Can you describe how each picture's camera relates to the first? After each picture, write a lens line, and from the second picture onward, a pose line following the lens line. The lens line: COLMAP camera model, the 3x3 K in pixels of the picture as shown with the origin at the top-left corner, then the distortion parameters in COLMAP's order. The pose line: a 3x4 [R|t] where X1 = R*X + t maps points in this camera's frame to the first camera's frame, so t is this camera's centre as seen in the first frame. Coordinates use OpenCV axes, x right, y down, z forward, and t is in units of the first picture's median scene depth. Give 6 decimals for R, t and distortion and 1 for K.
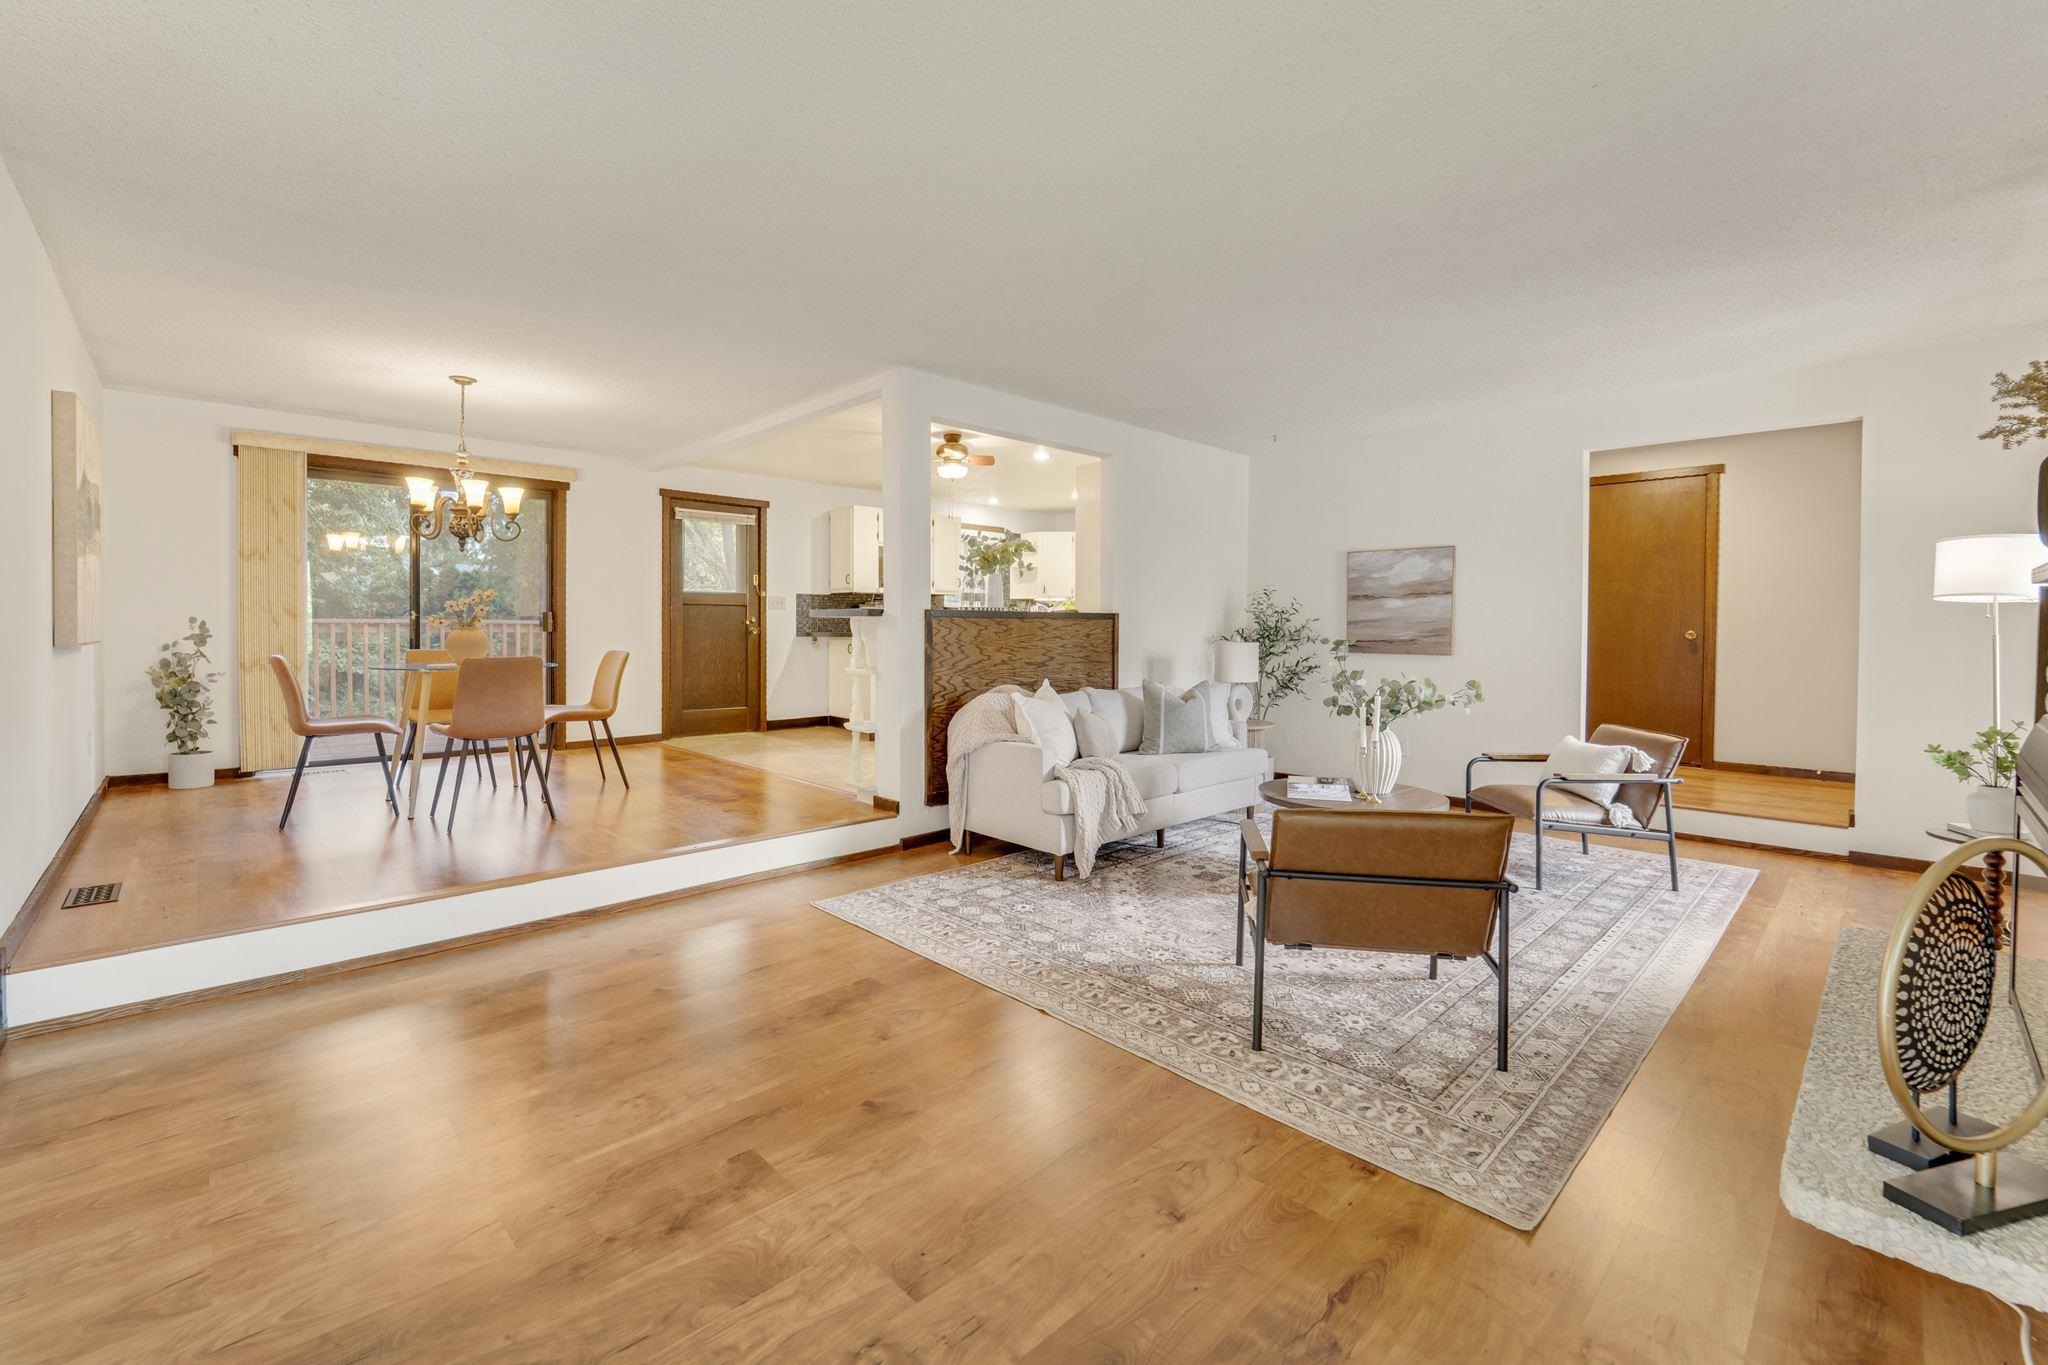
lens RADIAL K [[861.0, 0, 1044.0], [0, 861.0, 613.2], [0, 0, 1]] dist [-0.012893, -0.001051]
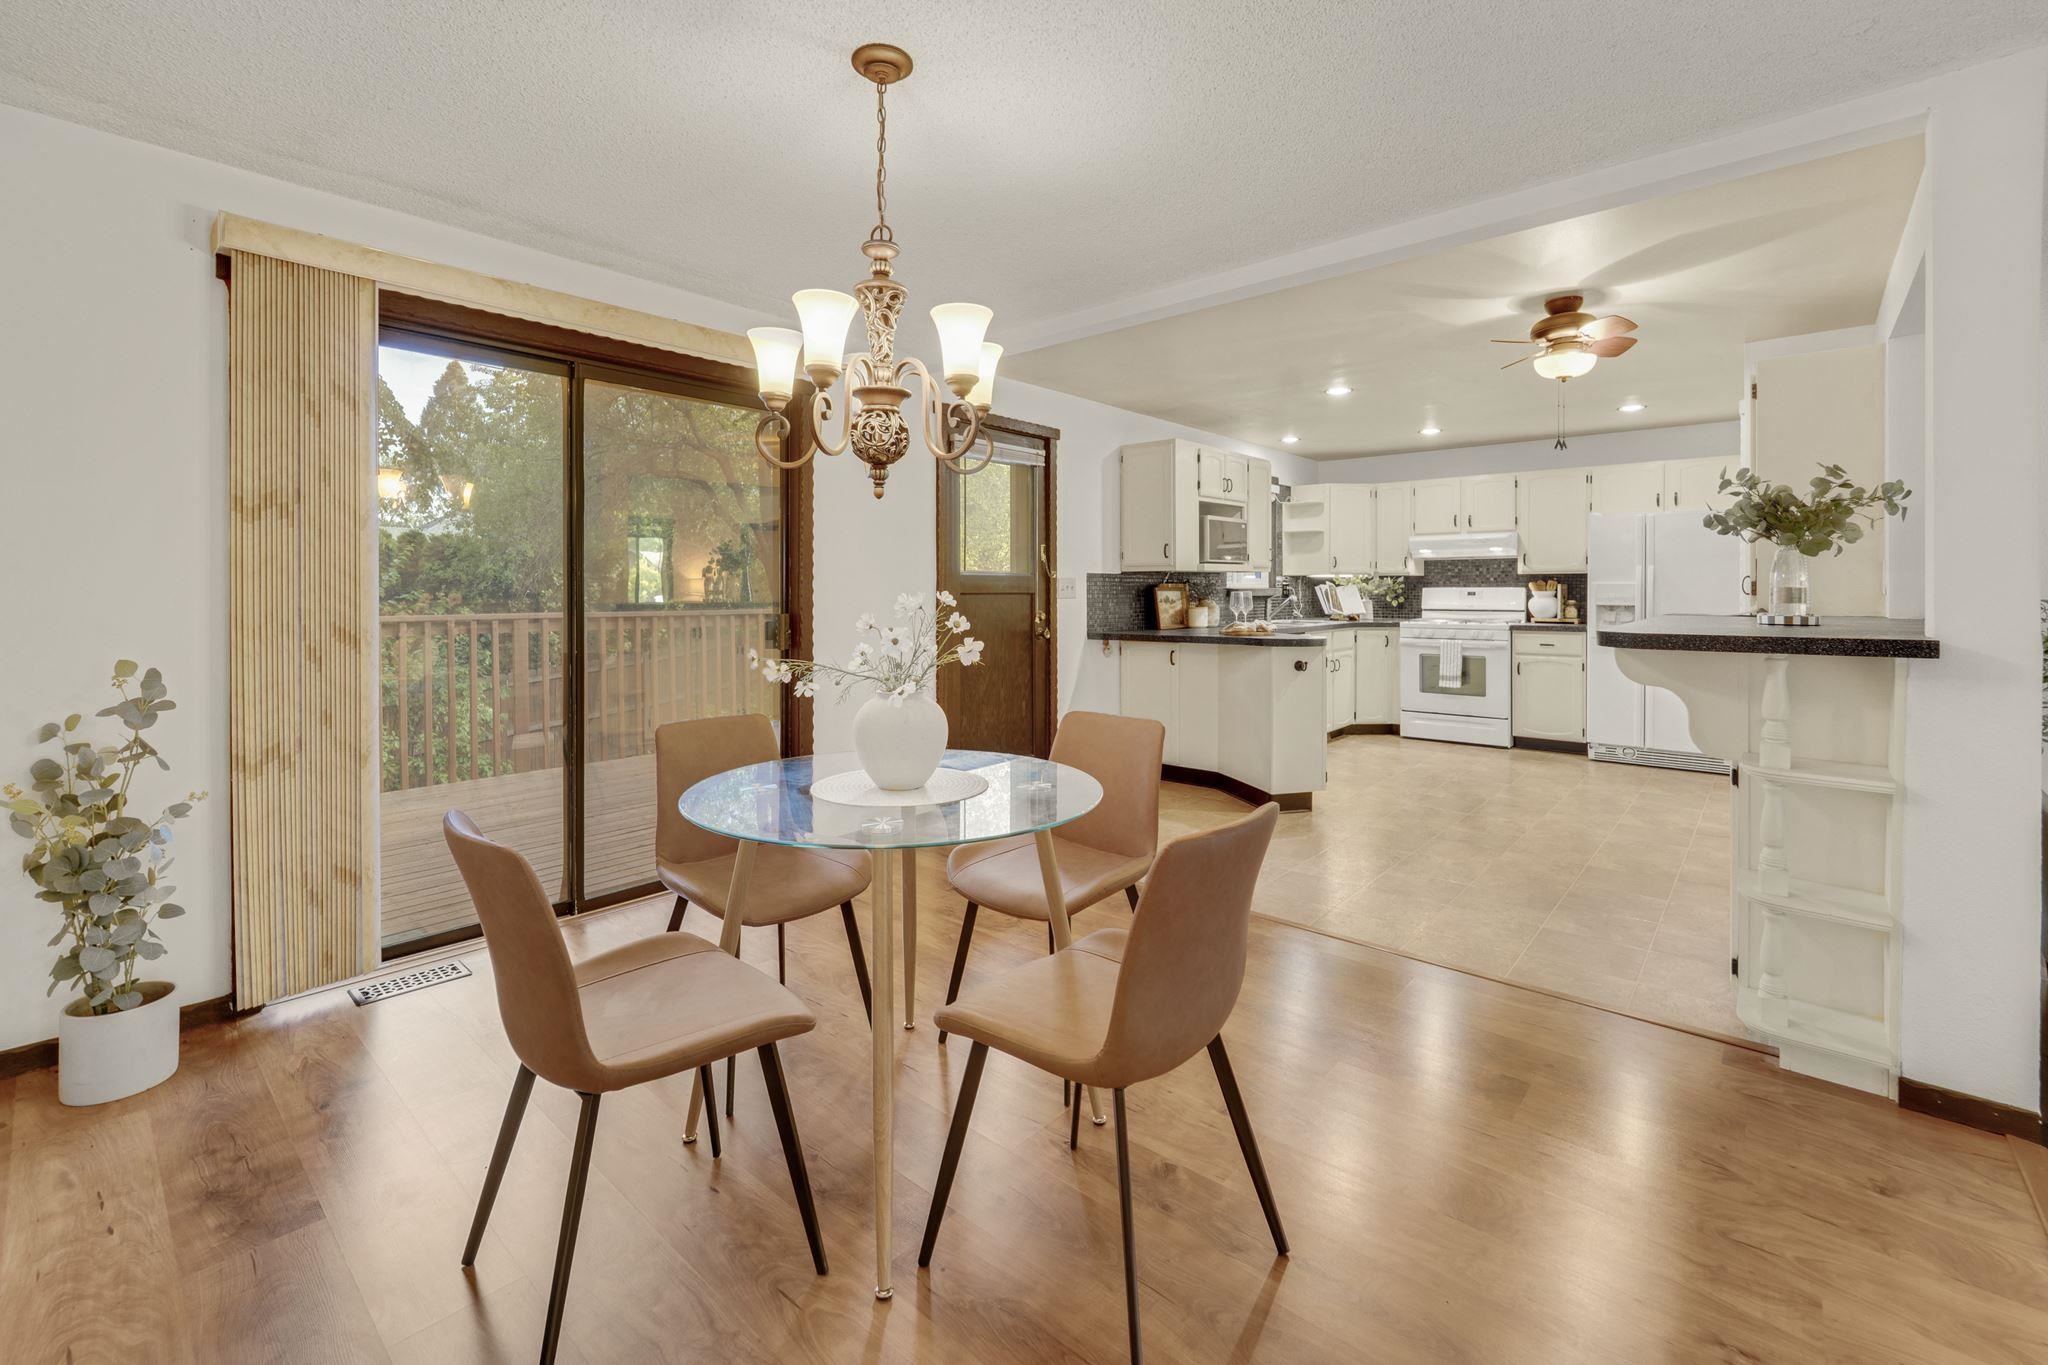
lens RADIAL K [[842.8, 0, 998.8], [0, 842.8, 565.1], [0, 0, 1]] dist [-0.010843, 0.000758]
pose [[0.997165, -0.001590, 0.075228, -0.581395], [0.002340, 0.999948, -0.009885, -0.032951], [-0.075209, 0.010033, 0.997117, 0.539735]]
